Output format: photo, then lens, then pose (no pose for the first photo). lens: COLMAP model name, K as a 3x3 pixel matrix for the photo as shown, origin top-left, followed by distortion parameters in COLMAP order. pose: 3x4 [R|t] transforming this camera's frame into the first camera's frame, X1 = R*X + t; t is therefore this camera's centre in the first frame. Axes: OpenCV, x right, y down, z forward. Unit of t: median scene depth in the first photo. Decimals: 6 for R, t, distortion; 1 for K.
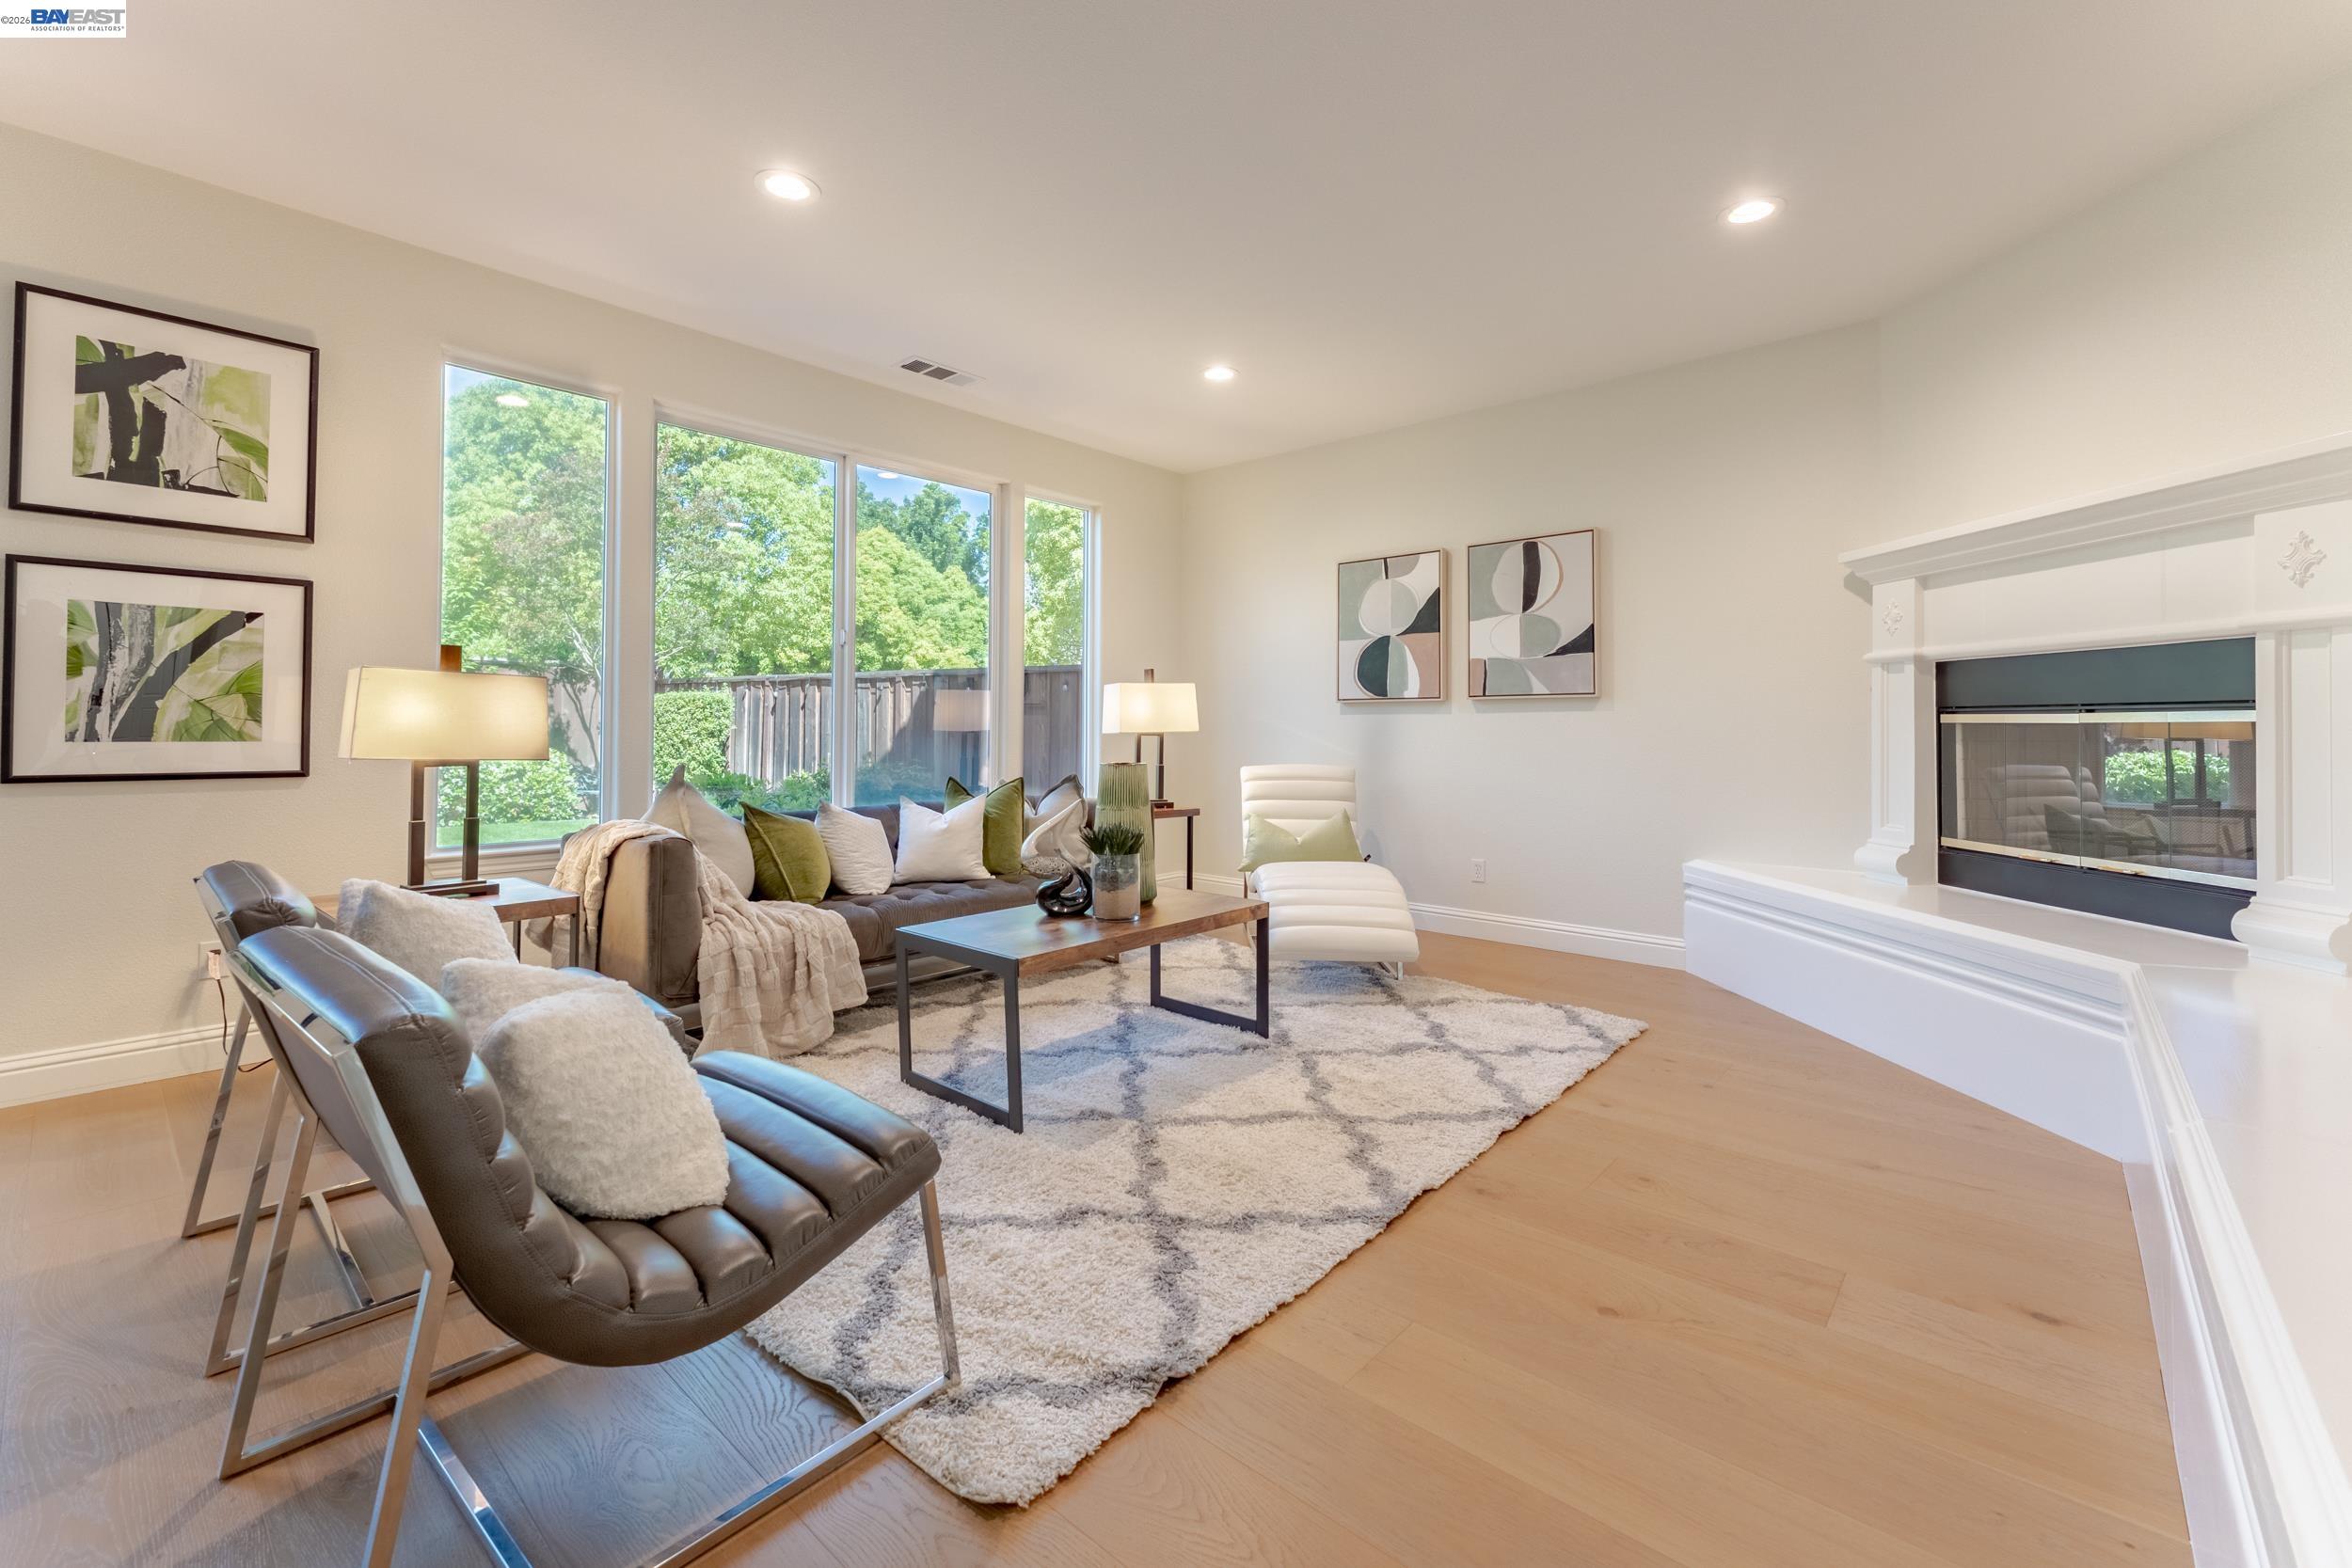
lens RADIAL K [[969.0, 0, 1163.5], [0, 969.0, 717.6], [0, 0, 1]] dist [0.000478, 0.000215]
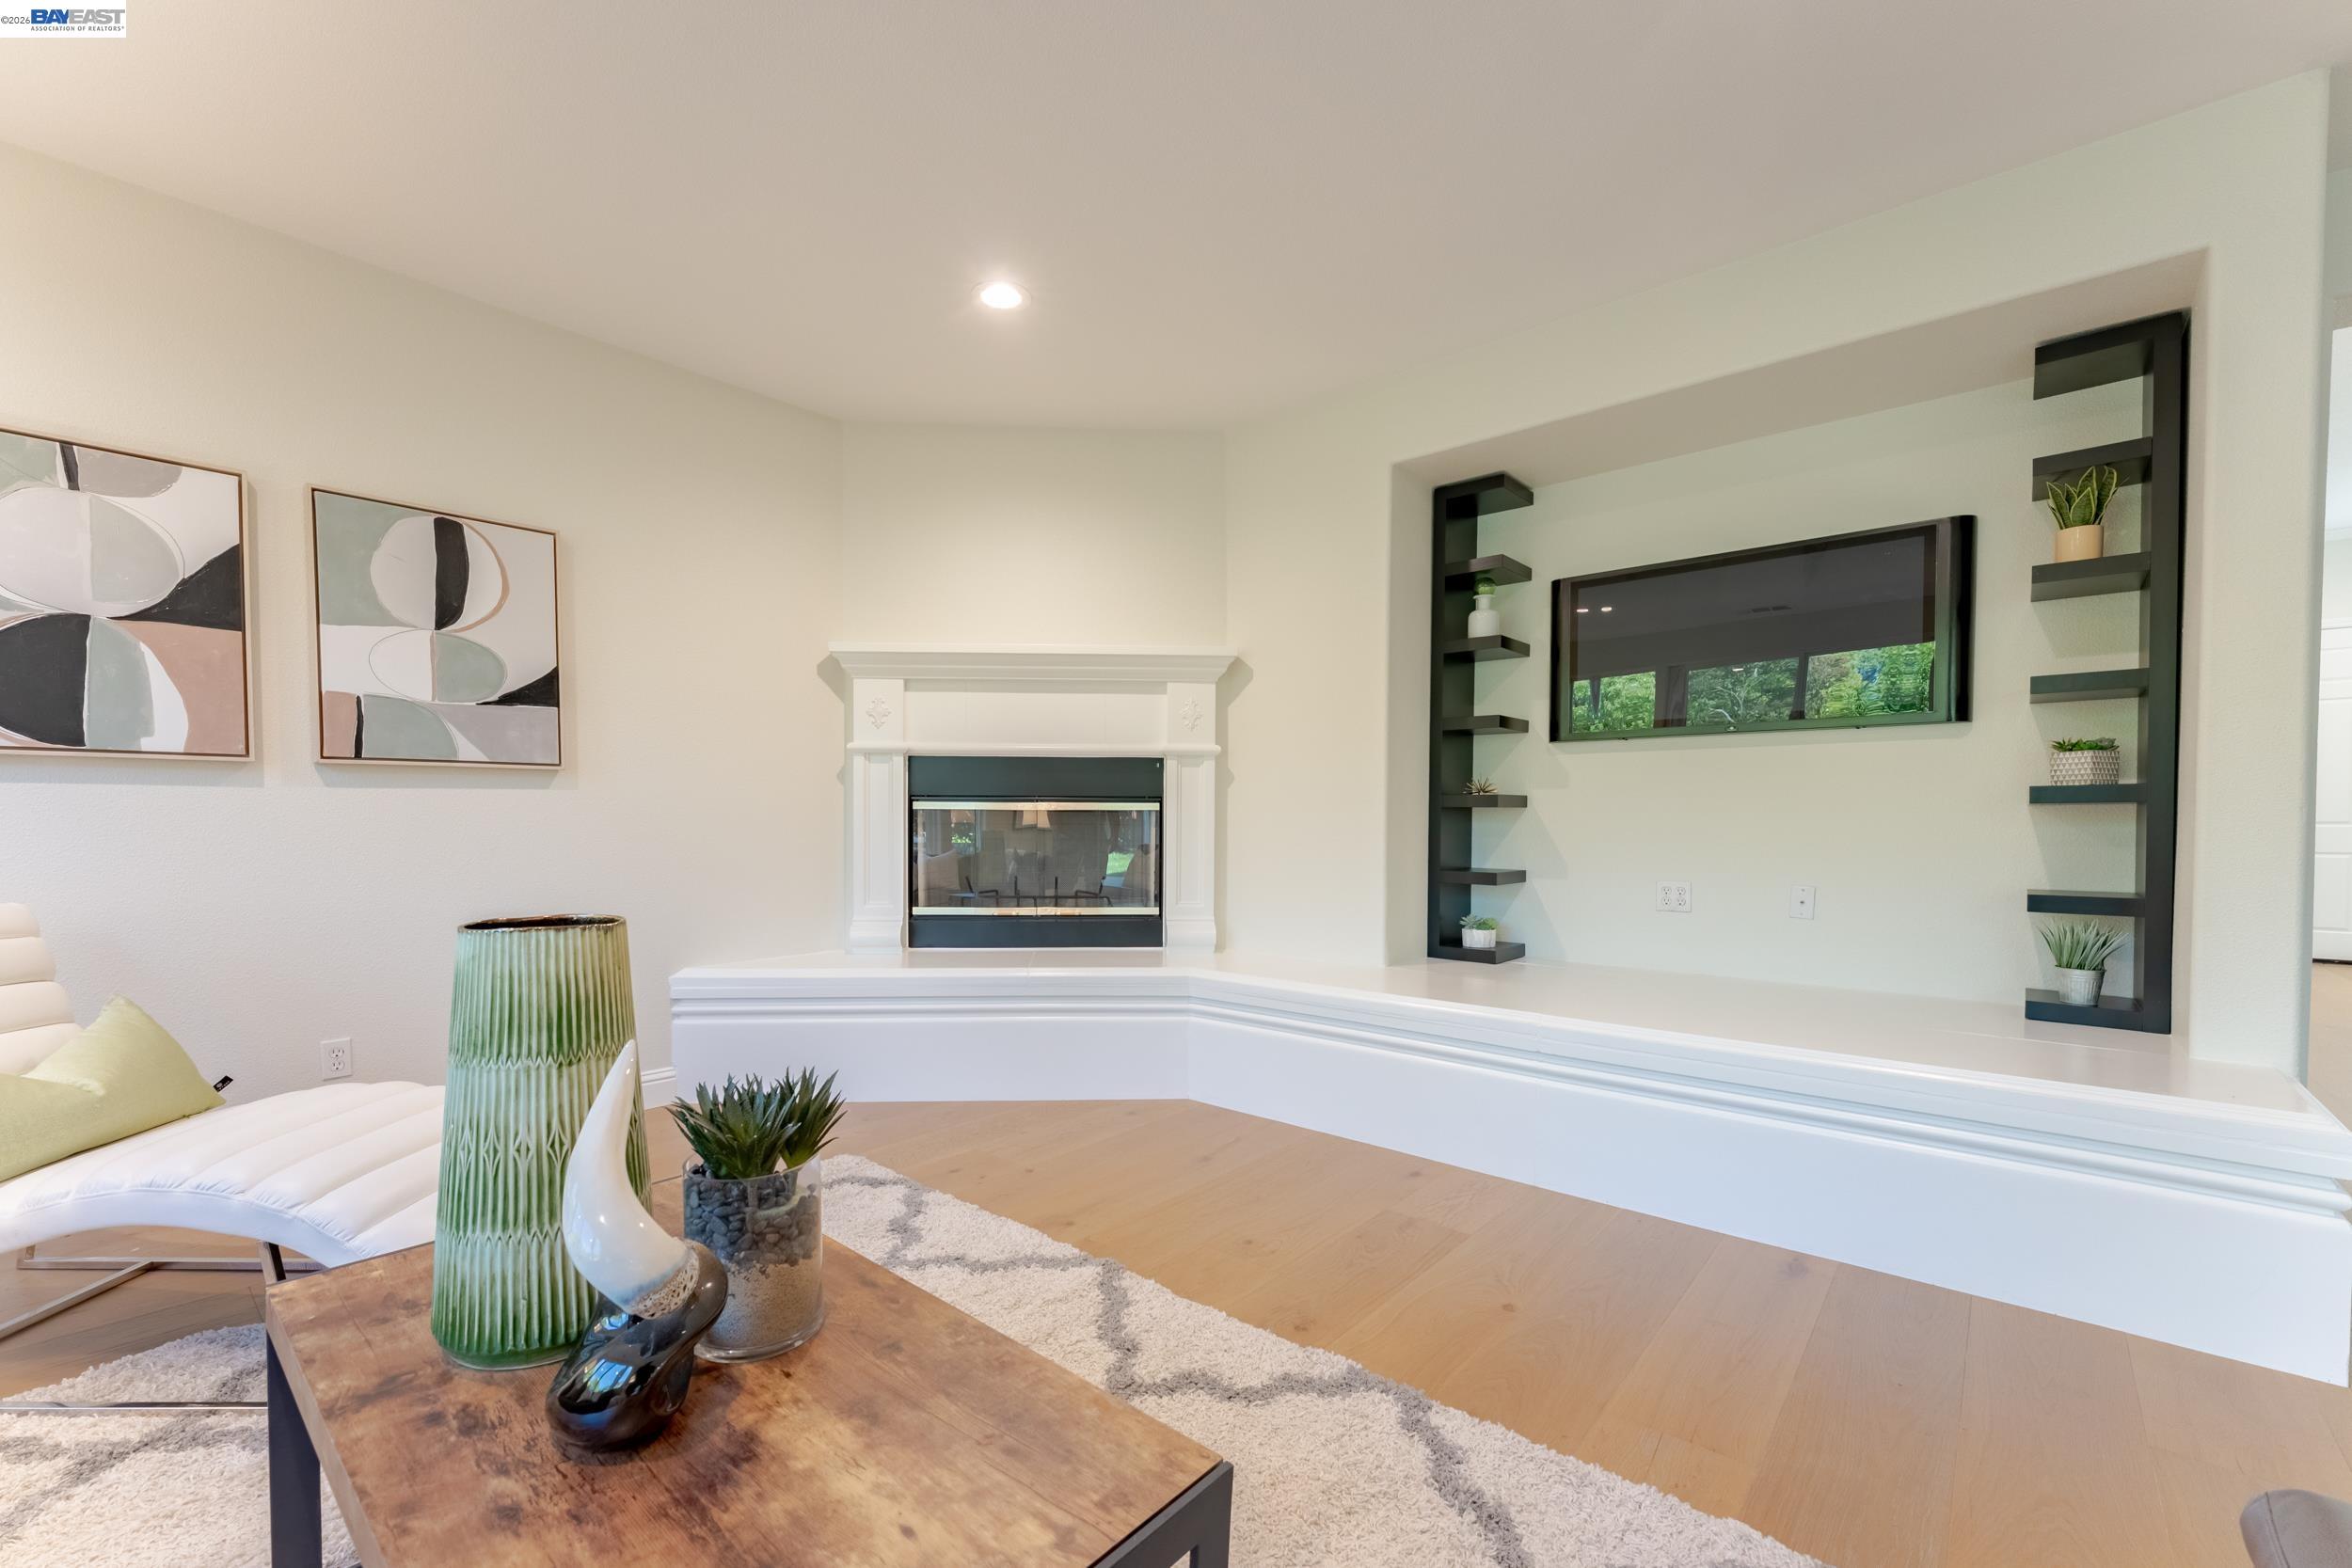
lens RADIAL K [[969.0, 0, 1156.7], [0, 969.0, 841.4], [0, 0, 1]] dist [0.000478, 0.000215]
pose [[-0.002121, -0.033070, 0.999451, -0.283579], [-0.014520, 0.999349, 0.033036, 0.001565], [-0.999892, -0.014442, -0.002600, 0.572677]]
